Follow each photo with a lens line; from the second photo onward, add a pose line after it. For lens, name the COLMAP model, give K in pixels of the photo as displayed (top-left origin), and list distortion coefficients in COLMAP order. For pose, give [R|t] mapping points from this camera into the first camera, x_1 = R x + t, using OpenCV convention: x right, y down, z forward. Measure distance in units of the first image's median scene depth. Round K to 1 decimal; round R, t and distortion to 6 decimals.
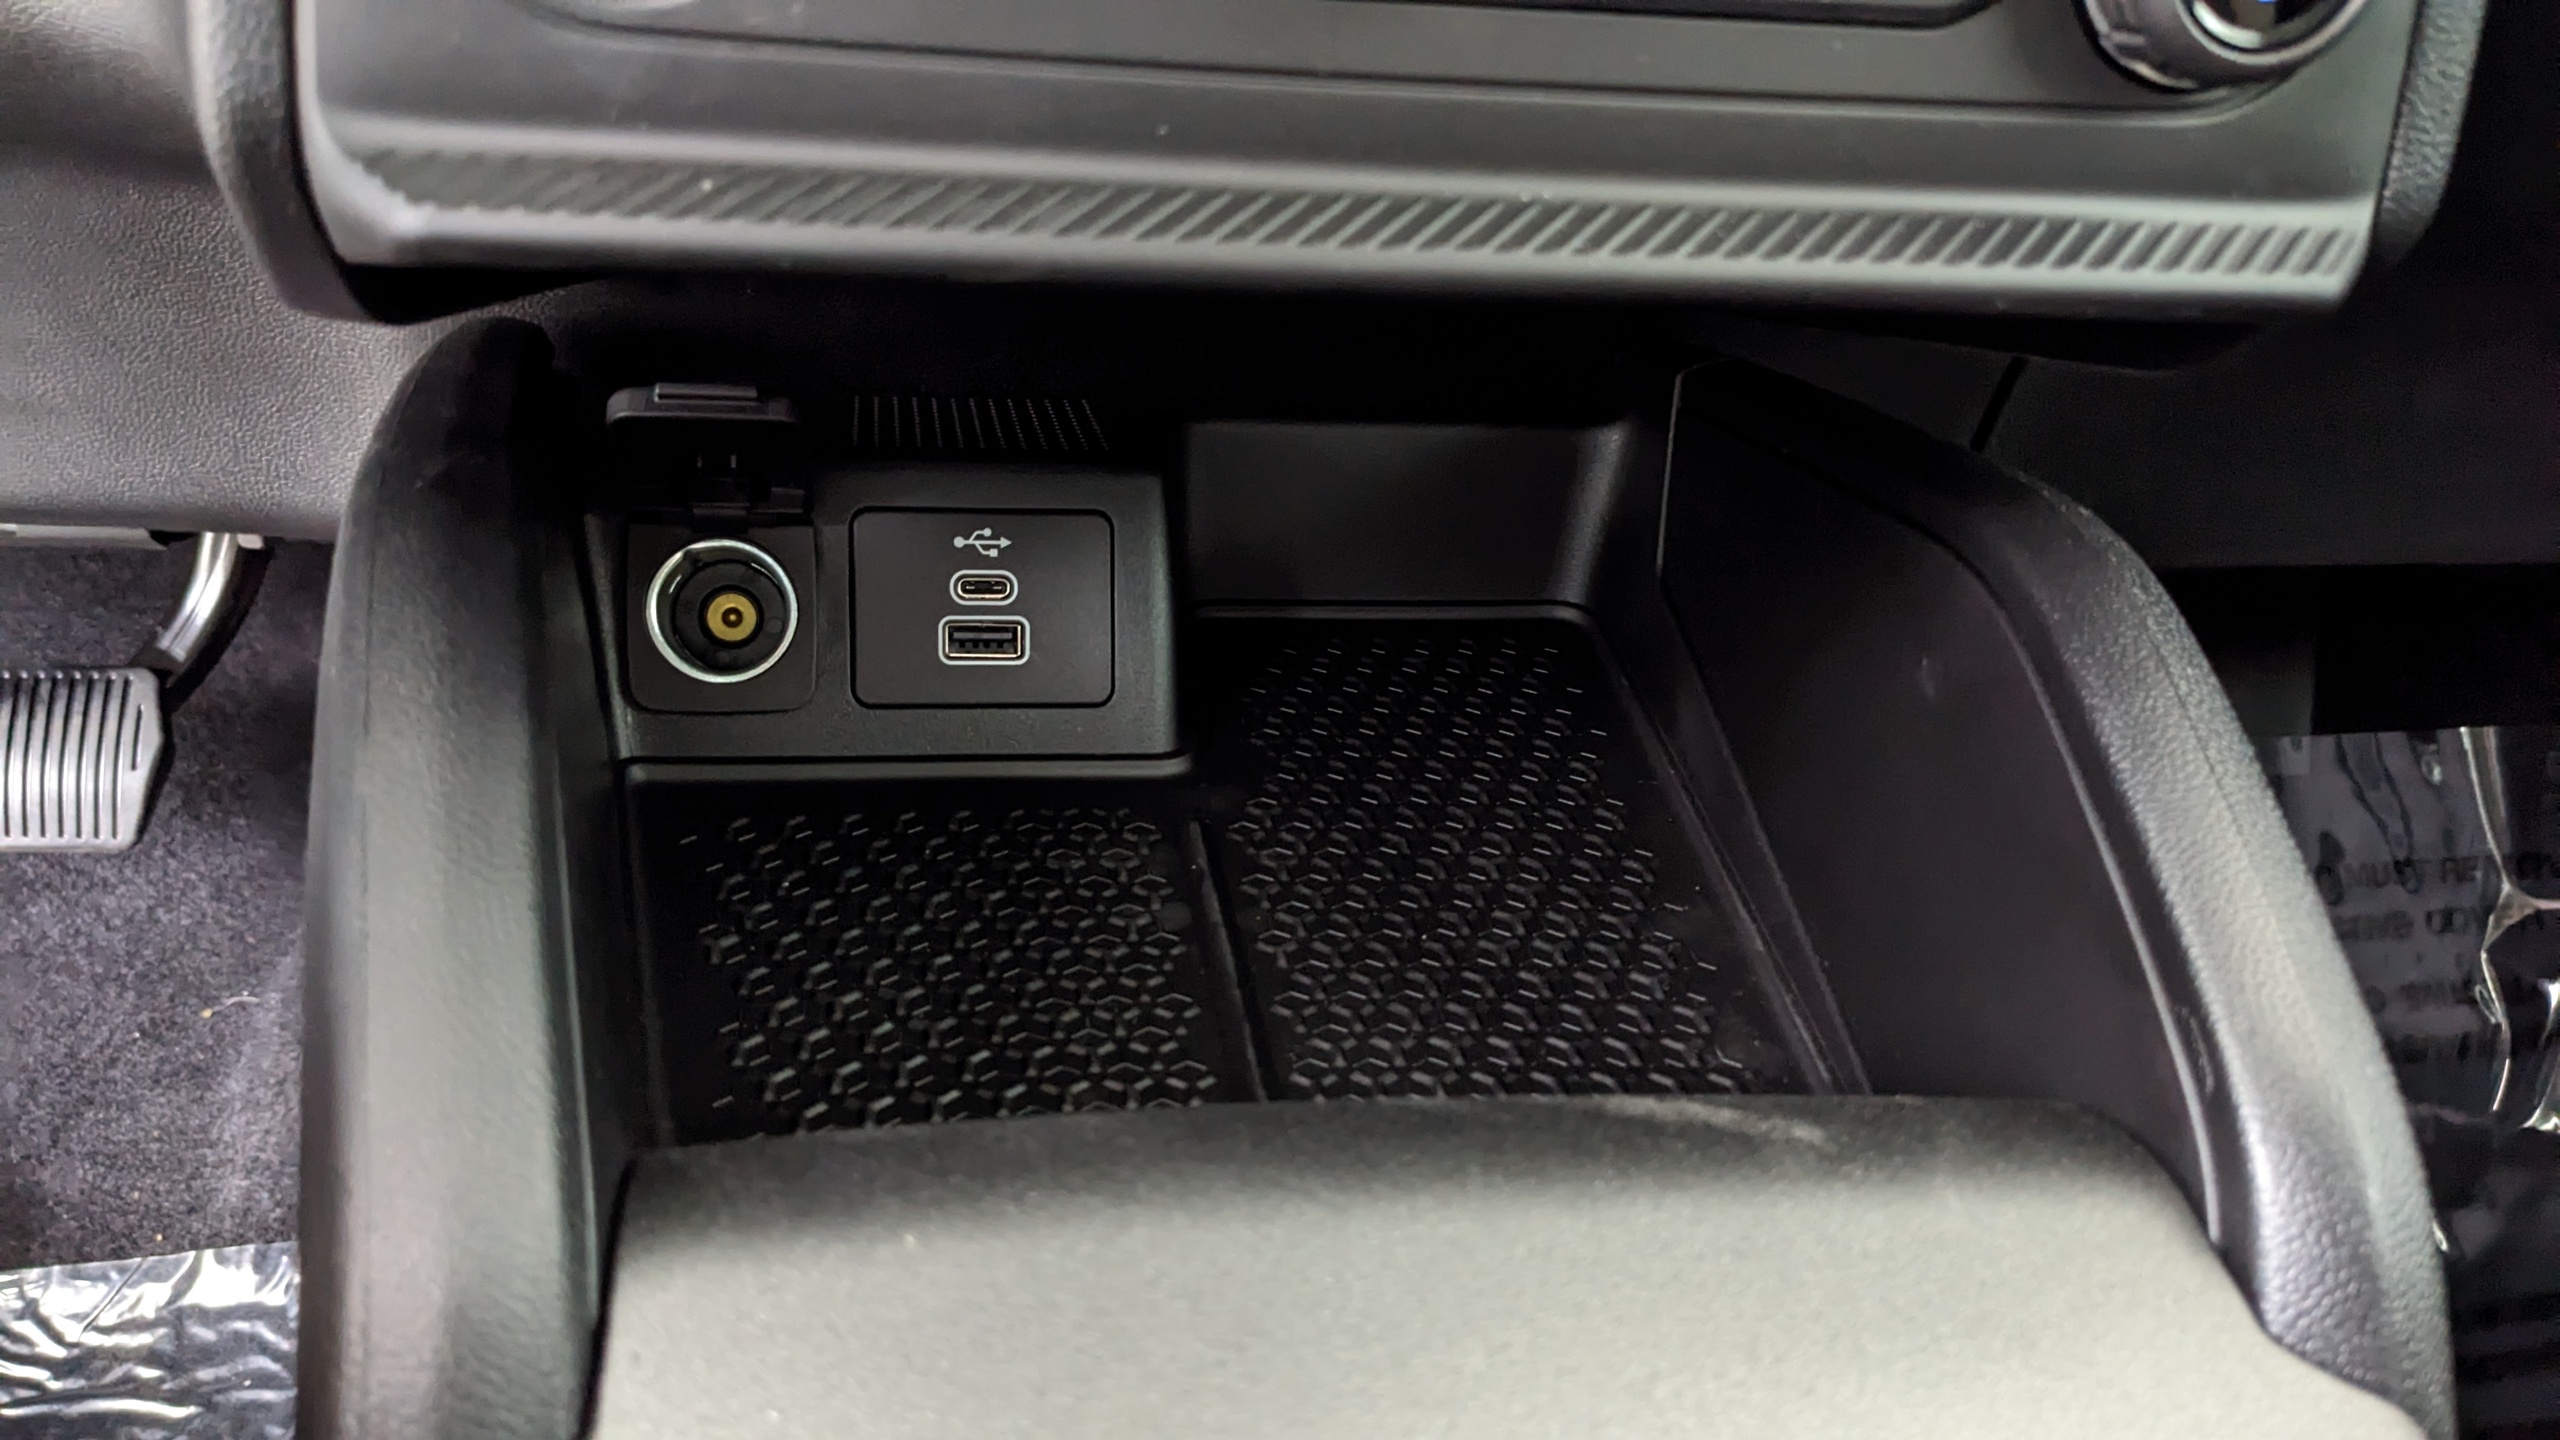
lens RADIAL K [[1997.4, 0, 1268.5], [0, 1997.4, 716.9], [0, 0, 1]] dist [0.059776, -0.123660]
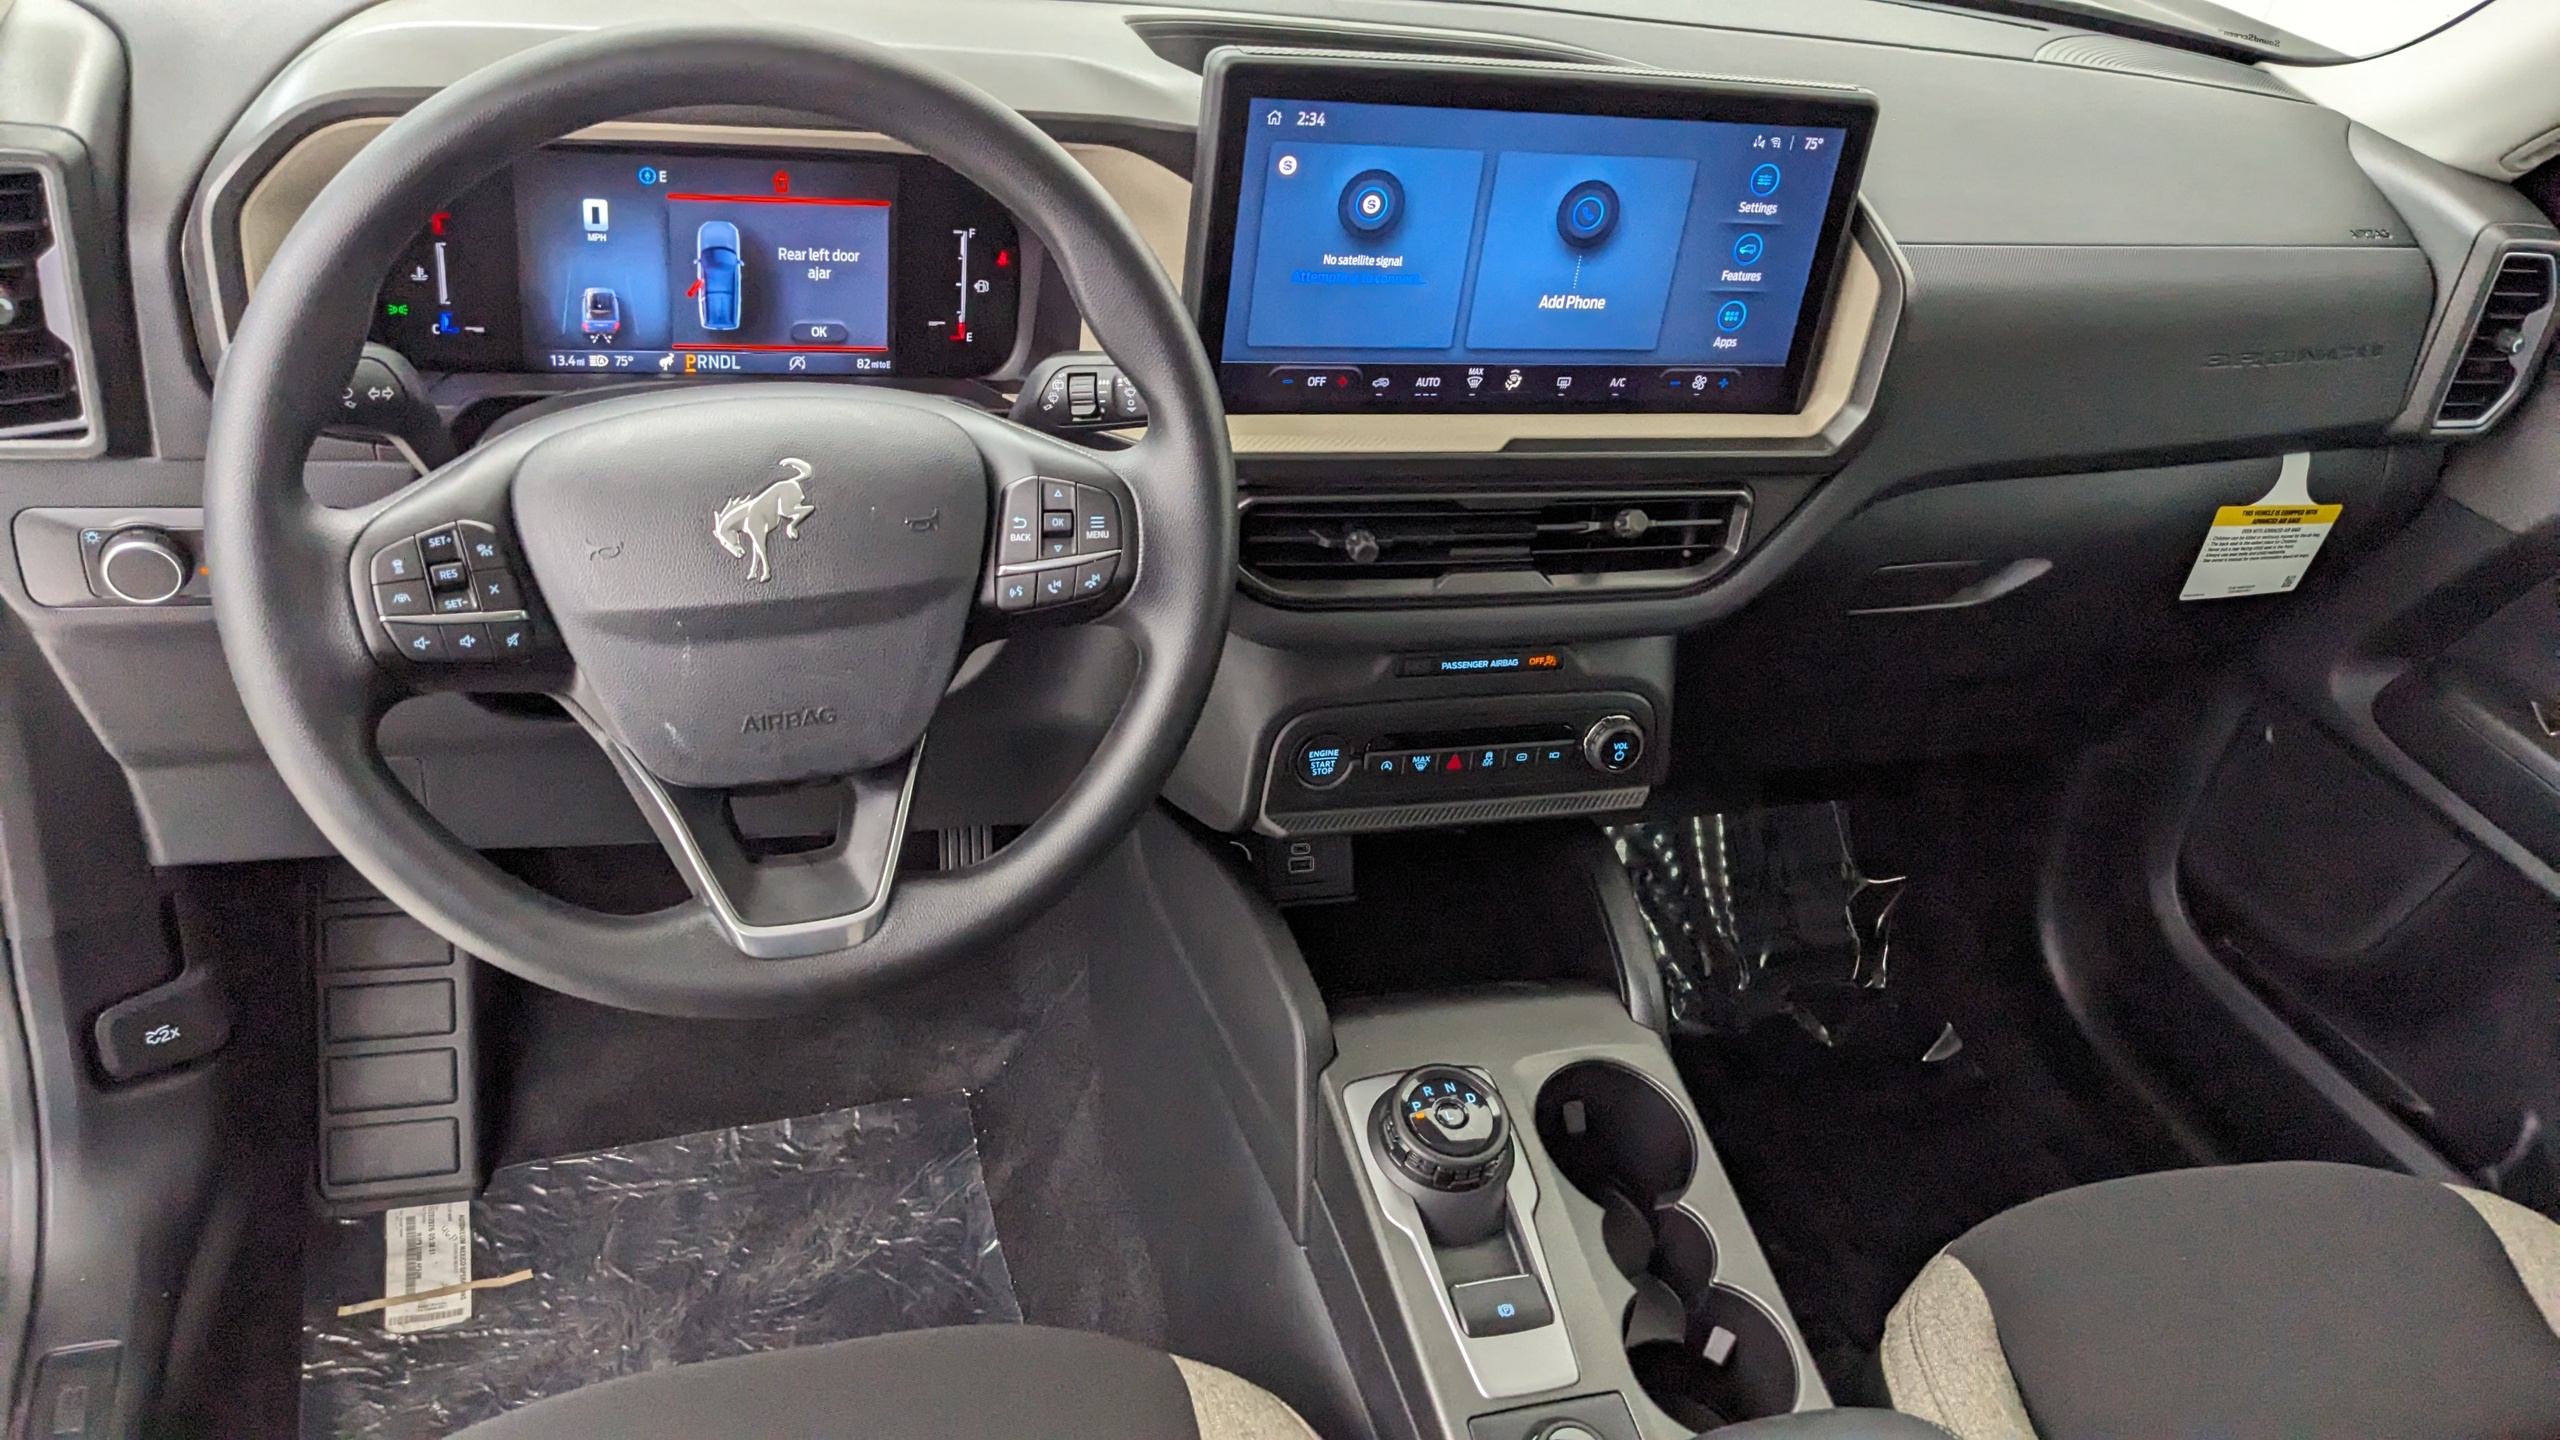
lens RADIAL K [[2021.5, 0, 1267.5], [0, 2021.5, 714.0], [0, 0, 1]] dist [0.036377, -0.090975]
pose [[0.989656, -0.047920, 0.135224, -0.637245], [0.044706, 0.998643, 0.026707, -0.382130], [-0.136321, -0.020385, 0.990455, -2.341257]]
